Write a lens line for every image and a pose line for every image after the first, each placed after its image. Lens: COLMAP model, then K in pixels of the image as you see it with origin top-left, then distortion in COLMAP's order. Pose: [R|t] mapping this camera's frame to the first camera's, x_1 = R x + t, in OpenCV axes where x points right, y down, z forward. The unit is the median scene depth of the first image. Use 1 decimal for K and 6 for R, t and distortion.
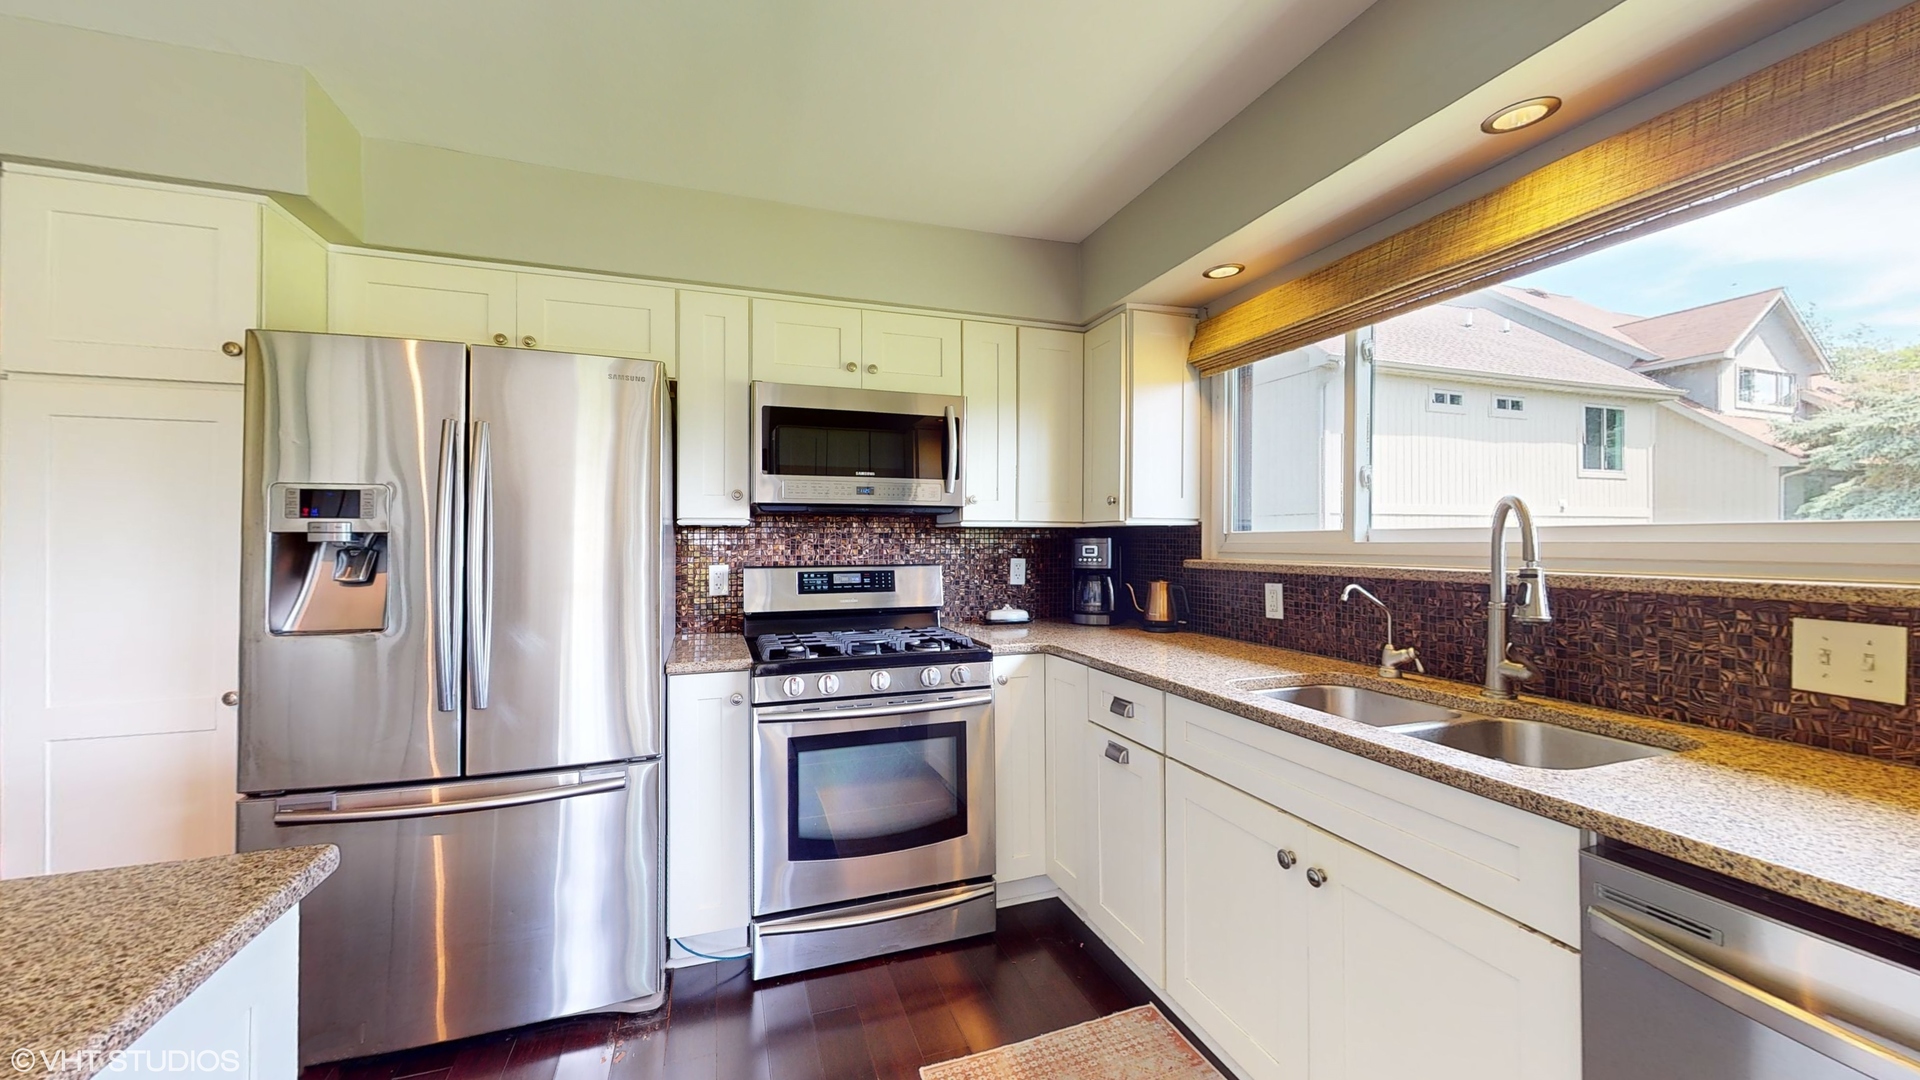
lens RADIAL K [[705.4, 0, 949.1], [0, 705.4, 538.6], [0, 0, 1]] dist [-0.001636, -0.000290]
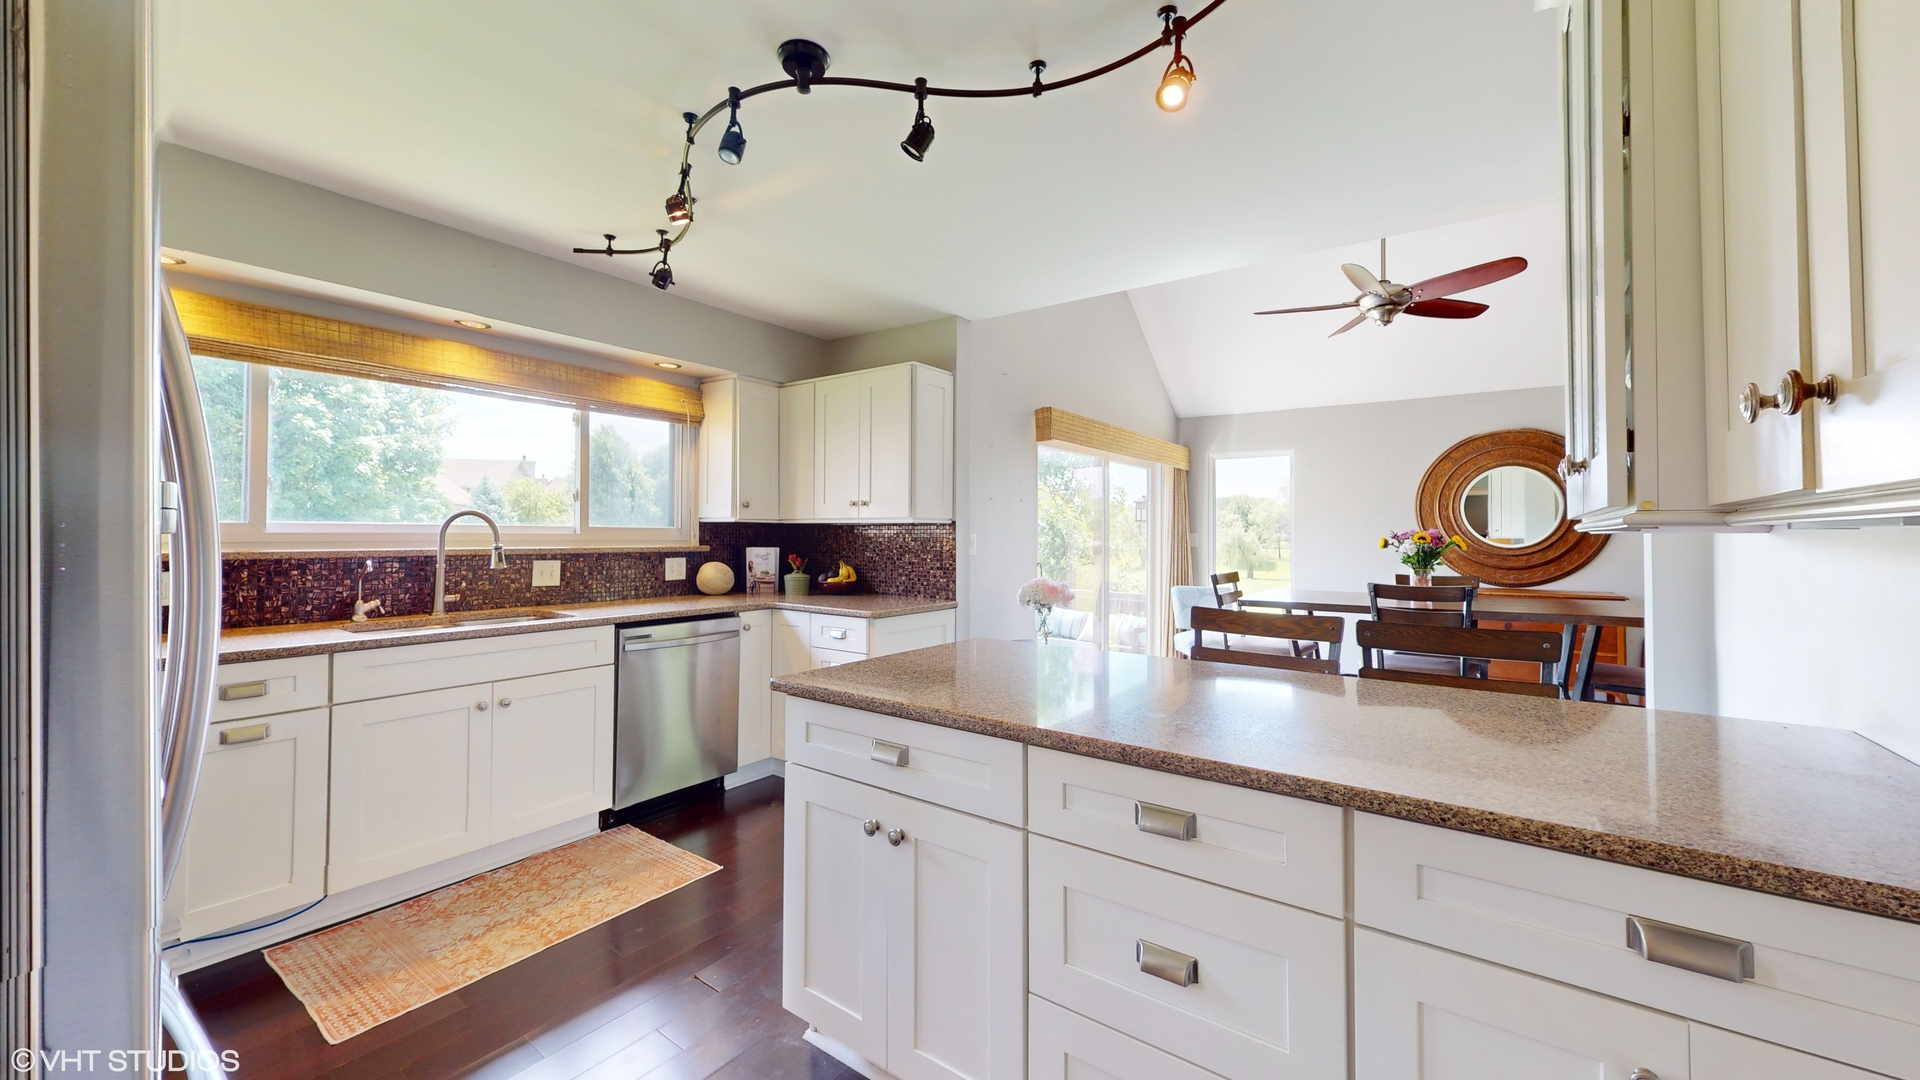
lens RADIAL K [[705.4, 0, 956.8], [0, 705.4, 522.3], [0, 0, 1]] dist [-0.001636, -0.000290]
pose [[-0.573747, 0.008396, 0.818989, -0.964834], [-0.011536, 0.999765, -0.018331, -0.002949], [-0.818951, -0.019965, -0.573516, 0.588108]]
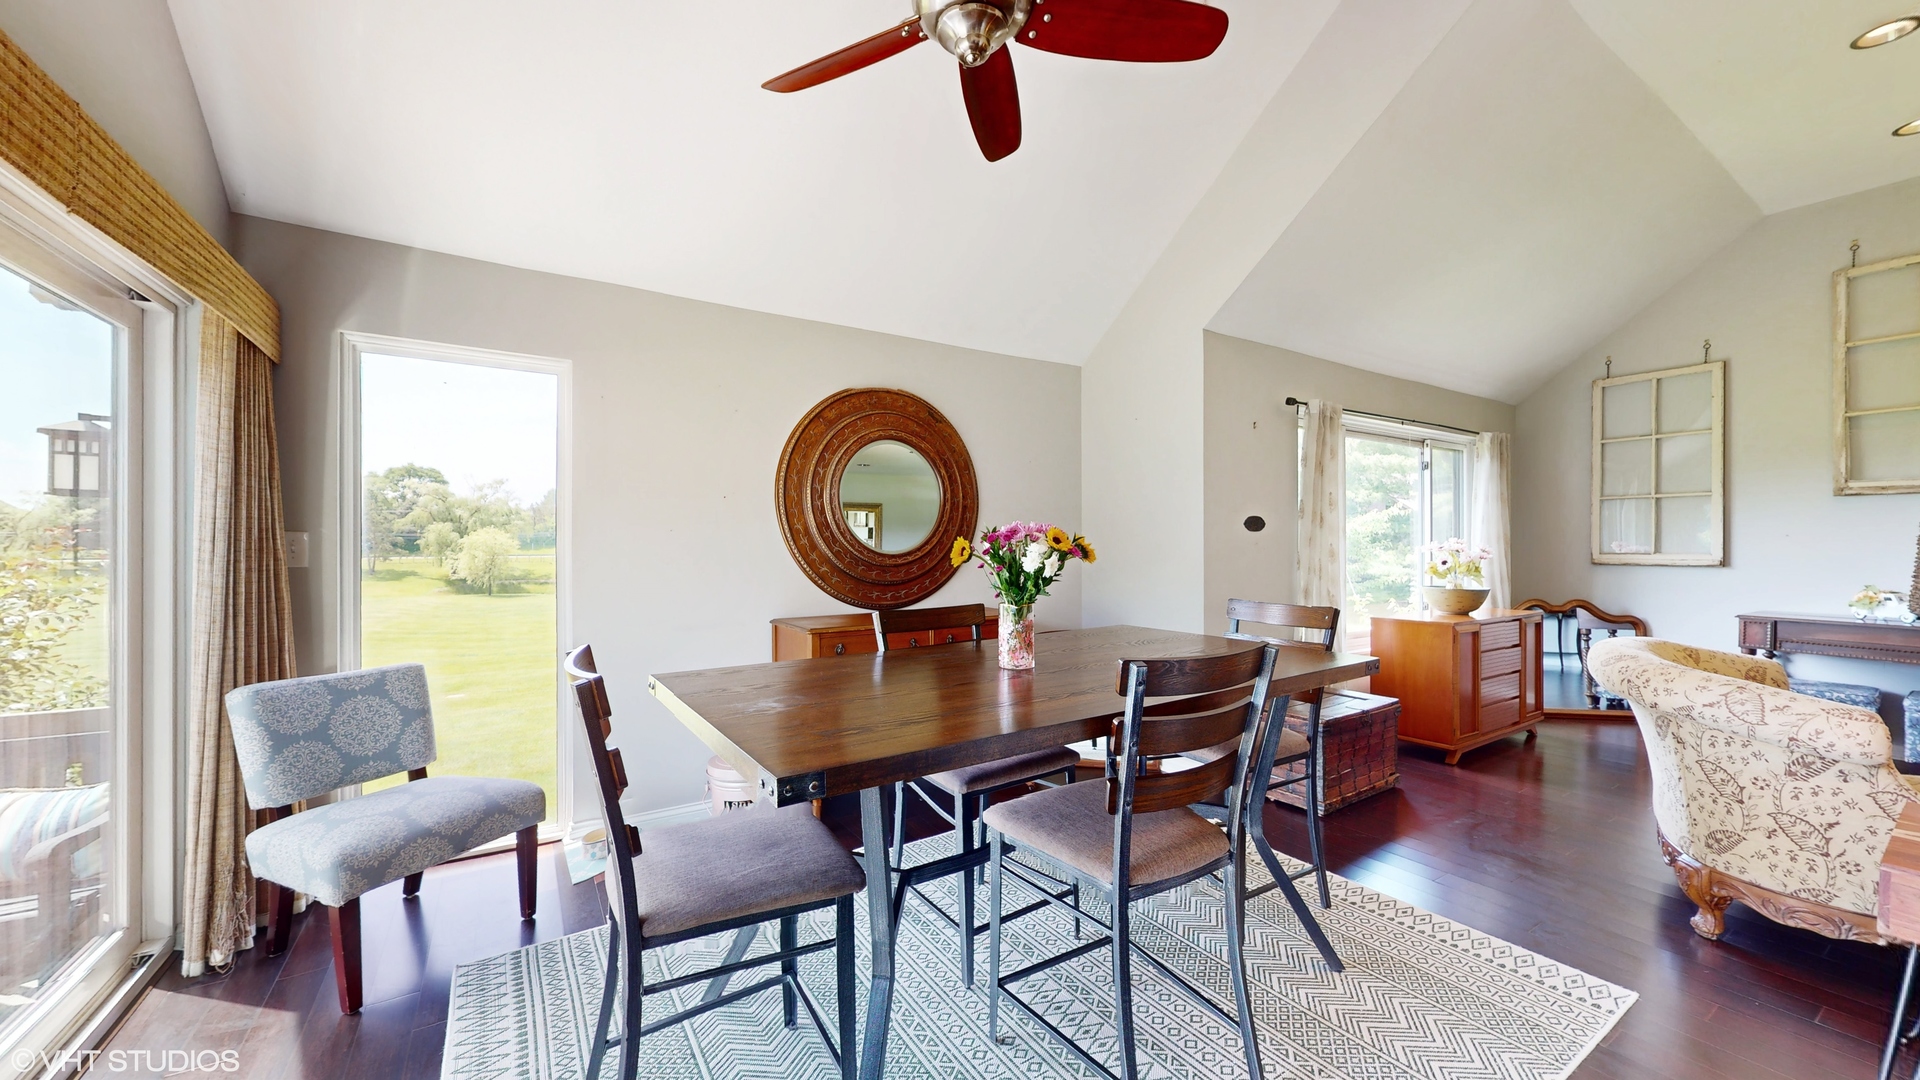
lens RADIAL K [[705.4, 0, 957.5], [0, 705.4, 553.2], [0, 0, 1]] dist [-0.001636, -0.000290]
pose [[-0.975708, -0.000768, -0.219075, 0.016636], [-0.002748, 0.999958, 0.008732, -0.001725], [0.219059, 0.009122, -0.975669, -0.502144]]
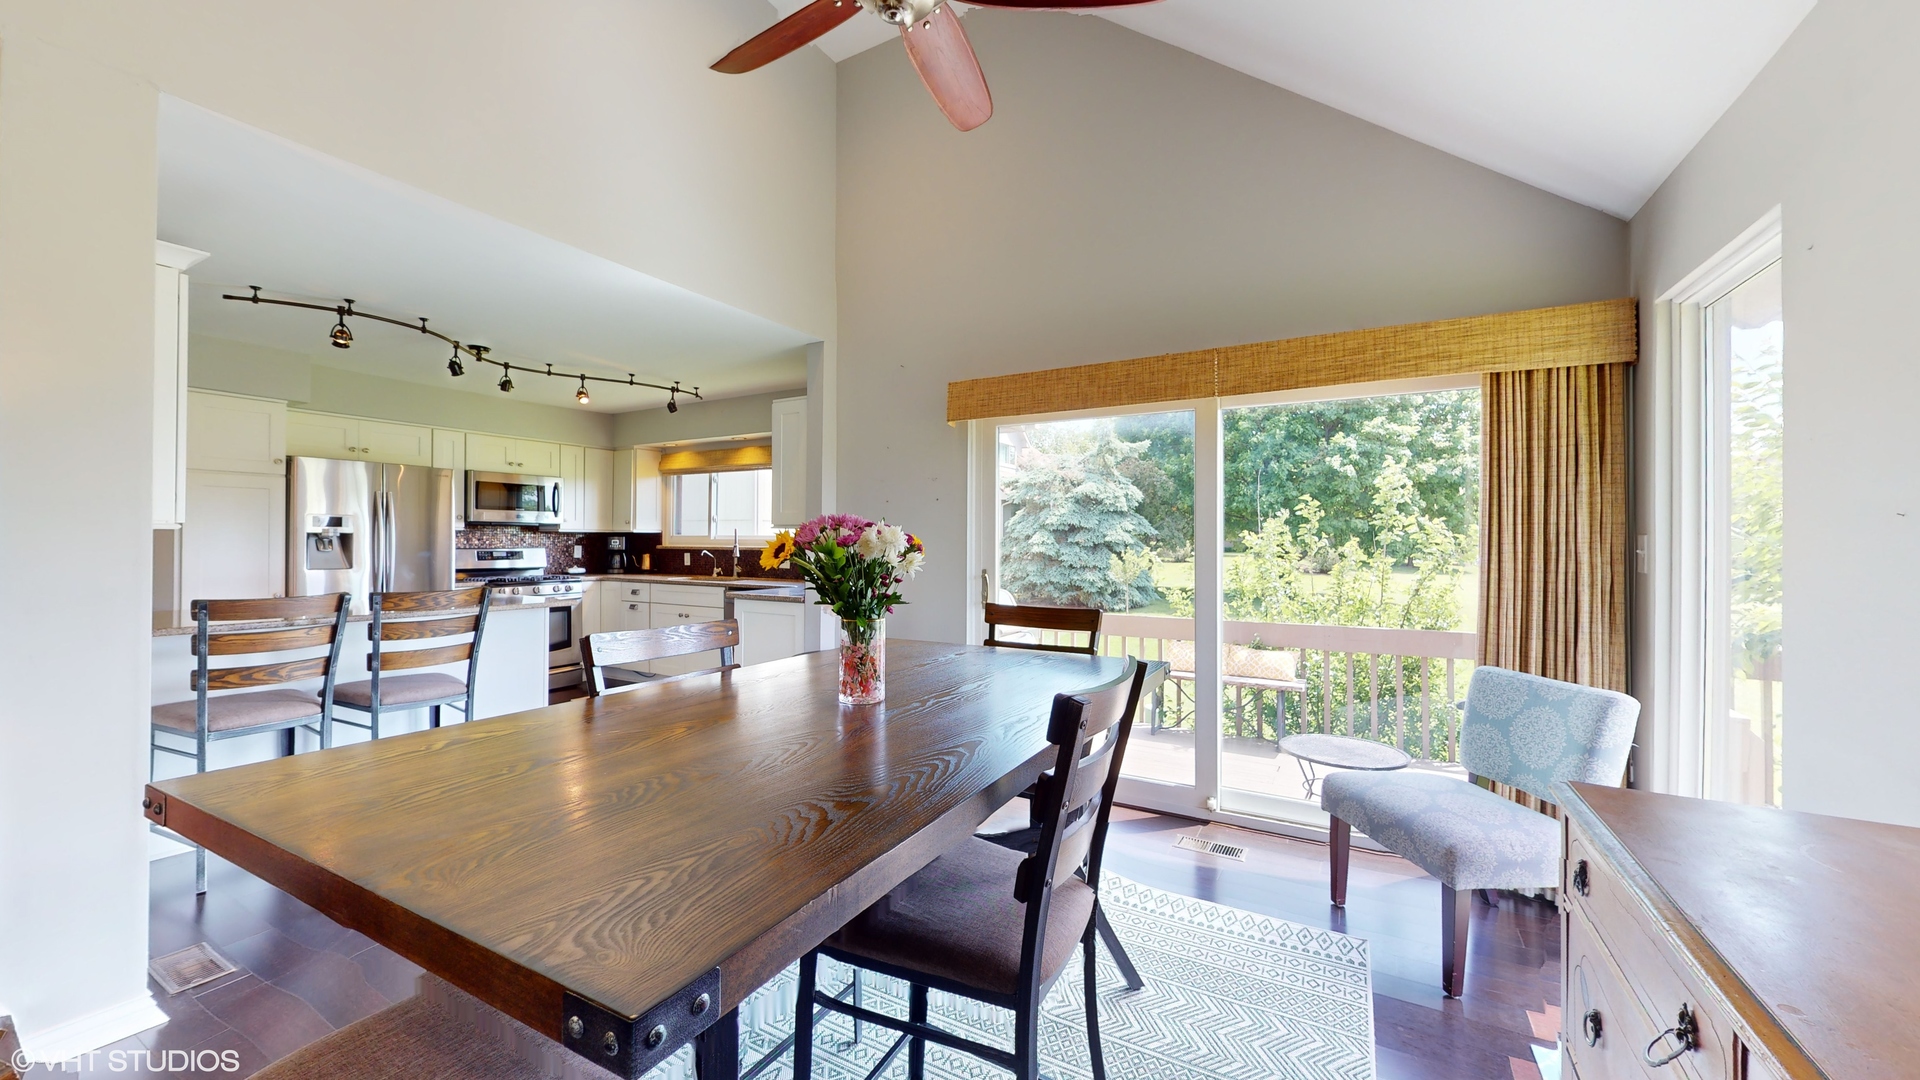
lens RADIAL K [[705.4, 0, 964.6], [0, 705.4, 545.0], [0, 0, 1]] dist [-0.001636, -0.000290]
pose [[0.742941, 0.000322, 0.669357, -0.590895], [-0.009096, 0.999912, 0.009615, -0.008250], [-0.669295, -0.013232, 0.742879, -1.780912]]
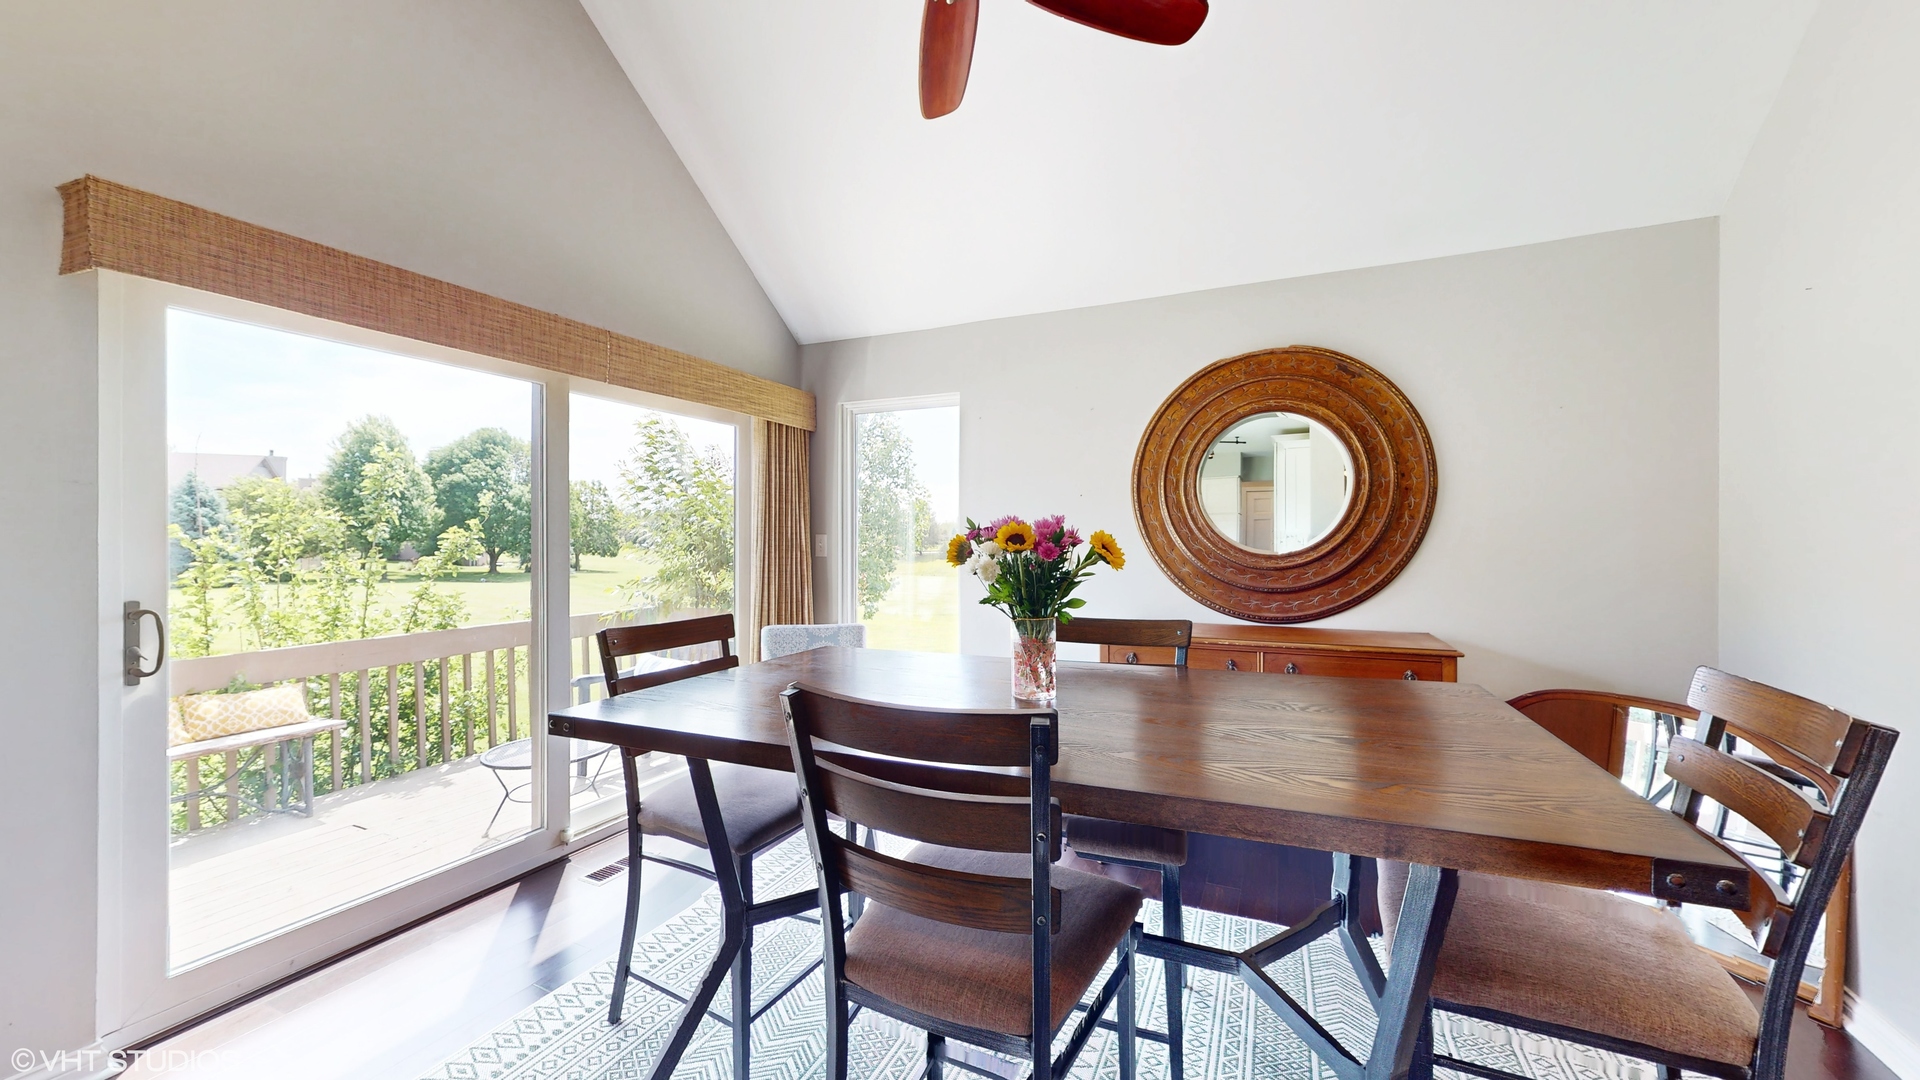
lens RADIAL K [[705.4, 0, 953.3], [0, 705.4, 542.3], [0, 0, 1]] dist [-0.001636, -0.000290]
pose [[-0.714568, -0.002727, 0.699560, -0.635220], [-0.004277, 0.999991, -0.000471, -0.004097], [-0.699552, -0.003329, -0.714573, -0.762853]]
